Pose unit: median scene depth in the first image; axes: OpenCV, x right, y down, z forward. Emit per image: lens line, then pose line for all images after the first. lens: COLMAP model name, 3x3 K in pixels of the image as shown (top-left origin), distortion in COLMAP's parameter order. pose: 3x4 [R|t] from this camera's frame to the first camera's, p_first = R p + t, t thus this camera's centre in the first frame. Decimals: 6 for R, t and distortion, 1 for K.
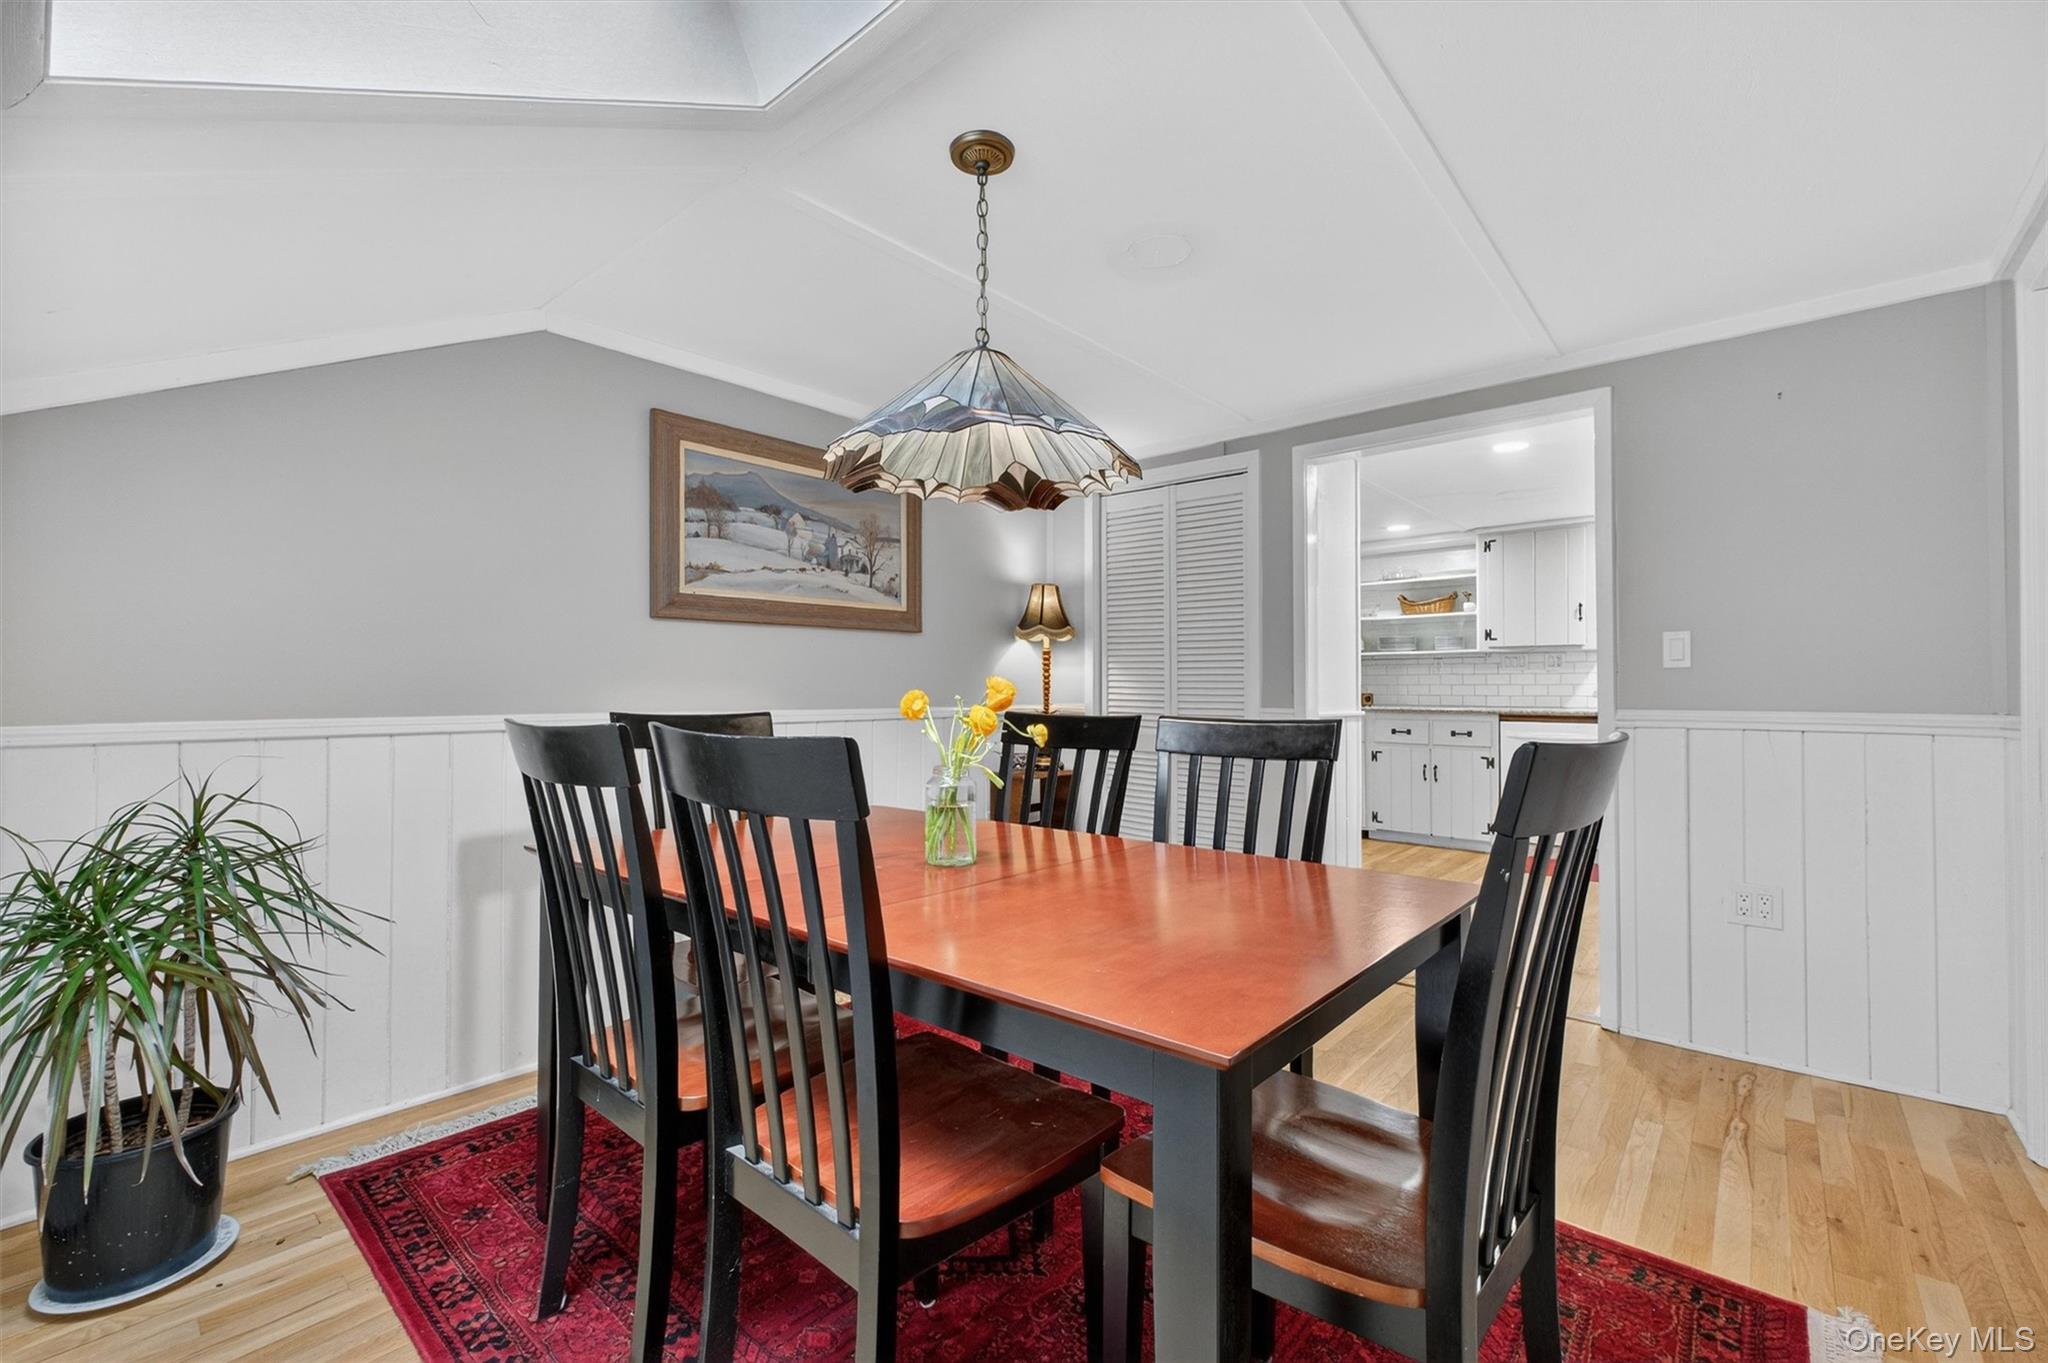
lens RADIAL K [[873.3, 0, 1024.0], [0, 873.3, 681.5], [0, 0, 1]] dist [0.000185, 0.000030]
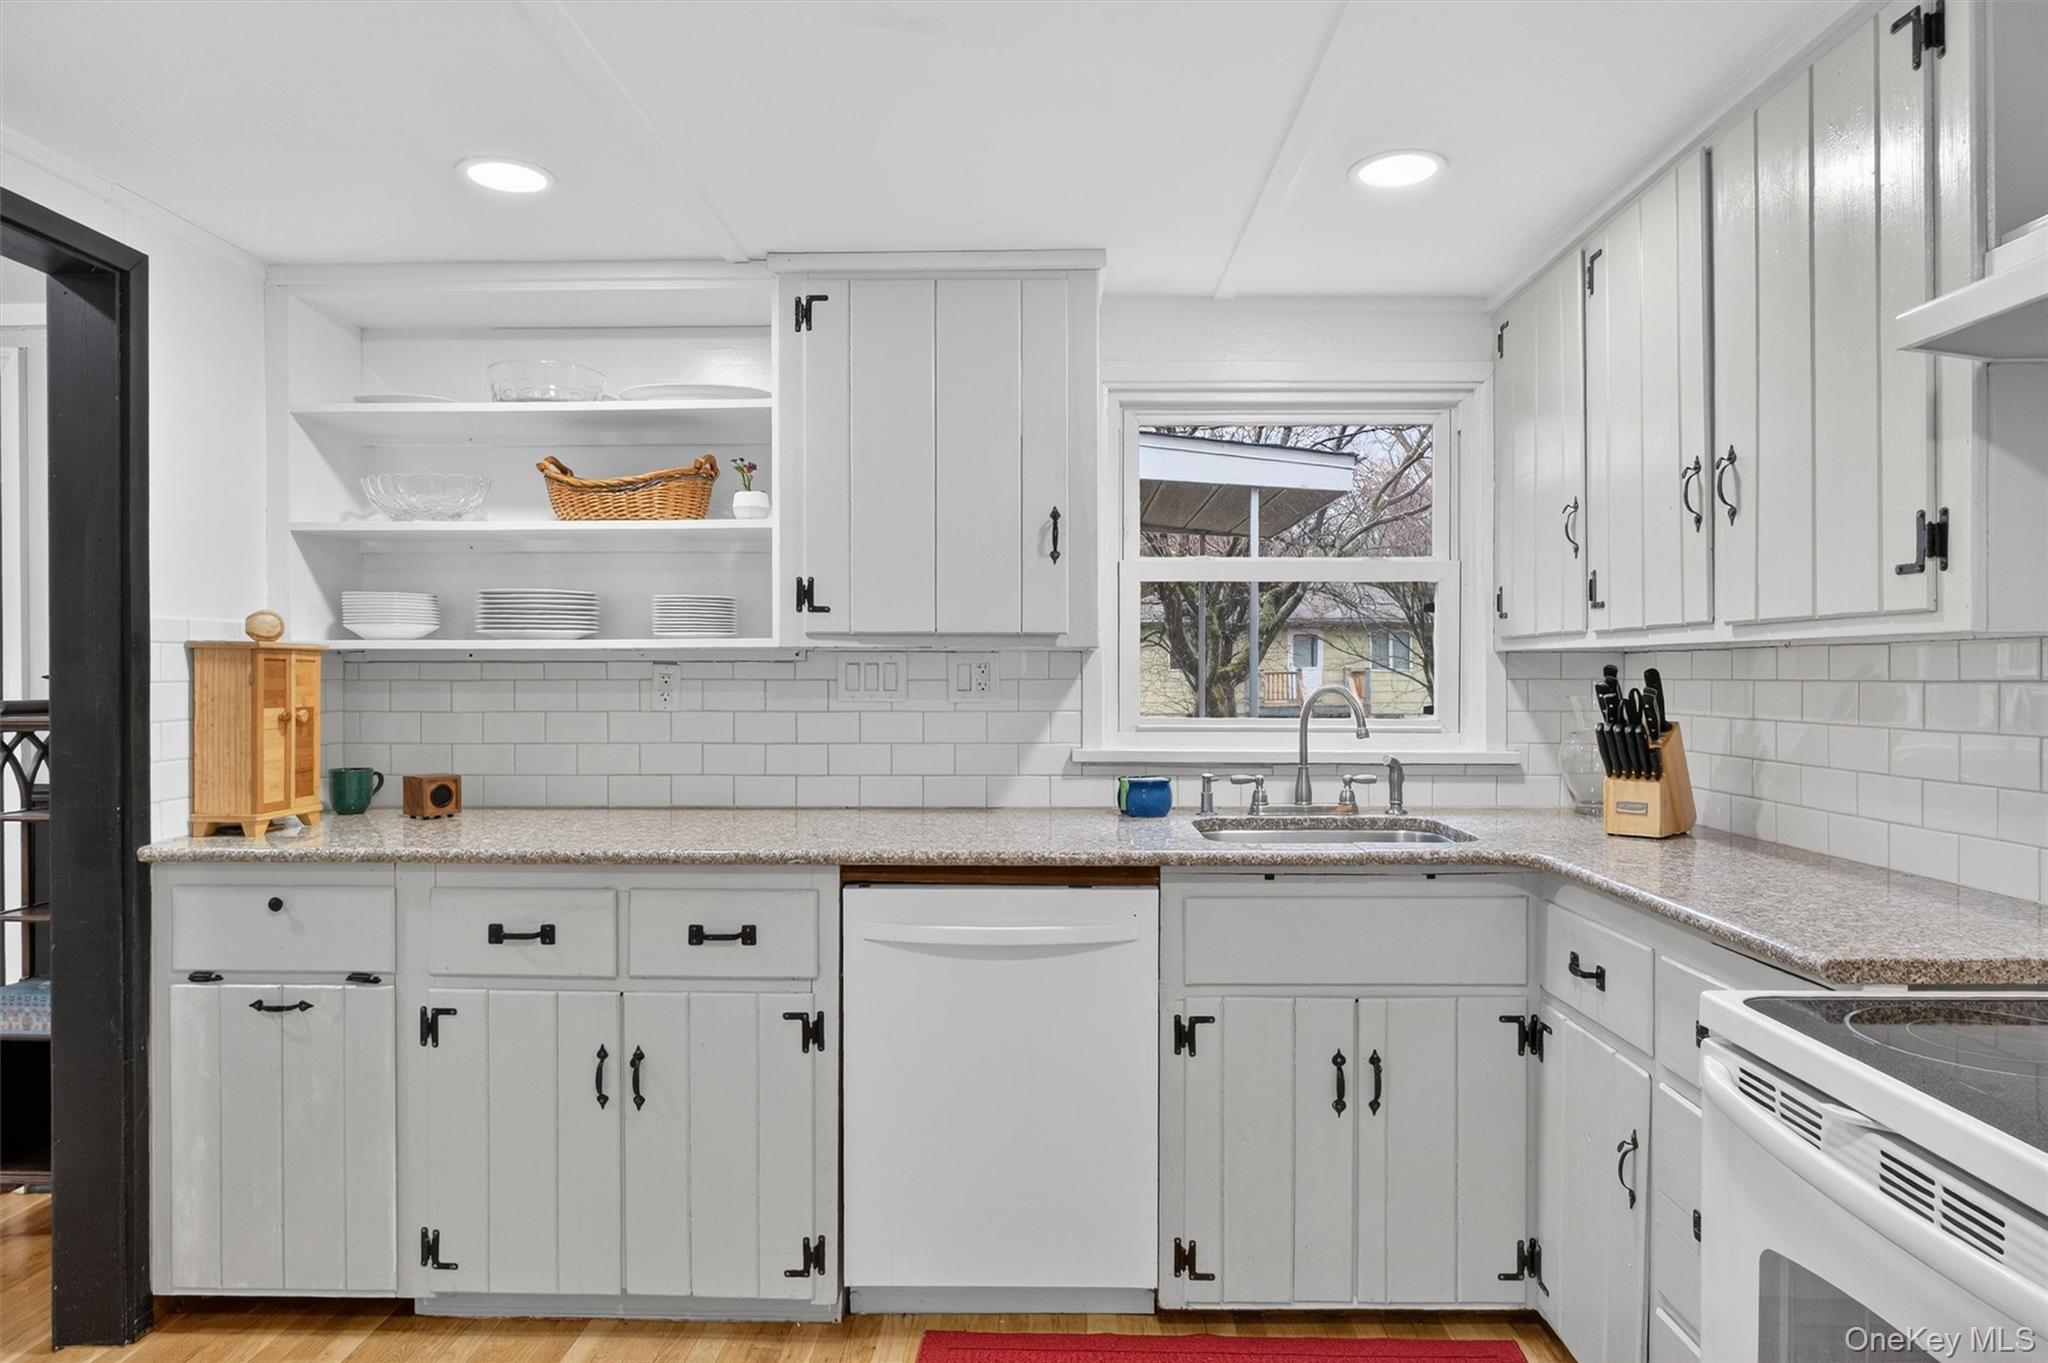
lens RADIAL K [[1194.5, 0, 1024.0], [0, 1194.5, 681.5], [0, 0, 1]] dist [-0.004934, -0.002353]
pose [[0.774770, -0.002536, 0.632238, 0.315386], [-0.005055, 0.999935, 0.010206, -0.026335], [-0.632223, -0.011103, 0.774707, 0.606449]]
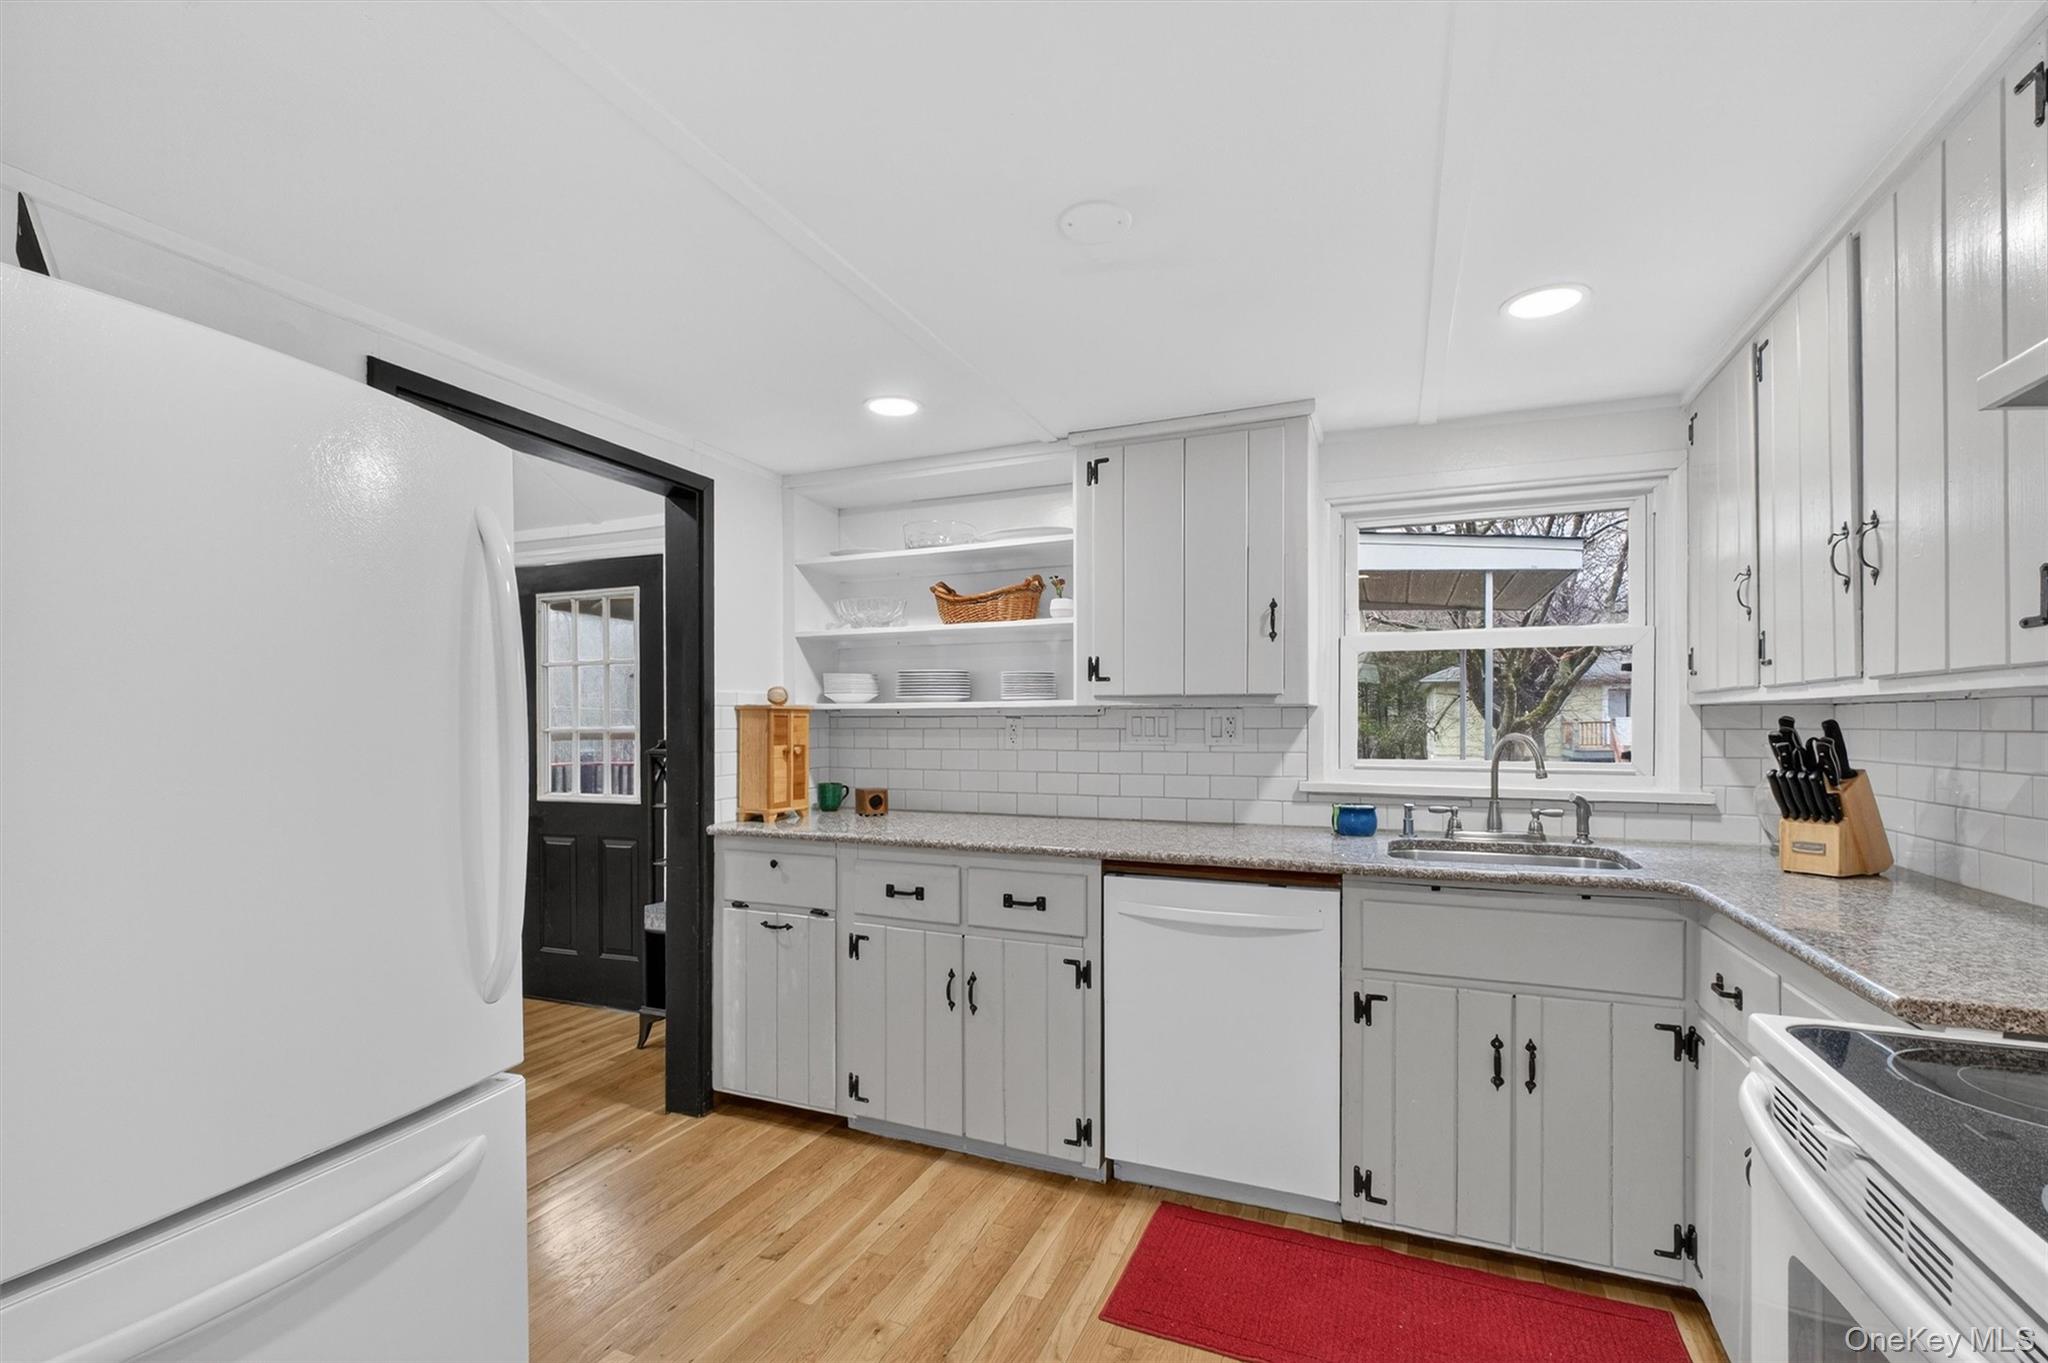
lens RADIAL K [[869.0, 0, 1027.0], [0, 869.0, 723.9], [0, 0, 1]] dist [-0.000606, -0.000446]
pose [[0.951774, 0.000926, 0.306798, 0.356391], [-0.002875, 0.999978, 0.005902, -0.027126], [-0.306786, -0.006499, 0.951756, 0.574581]]
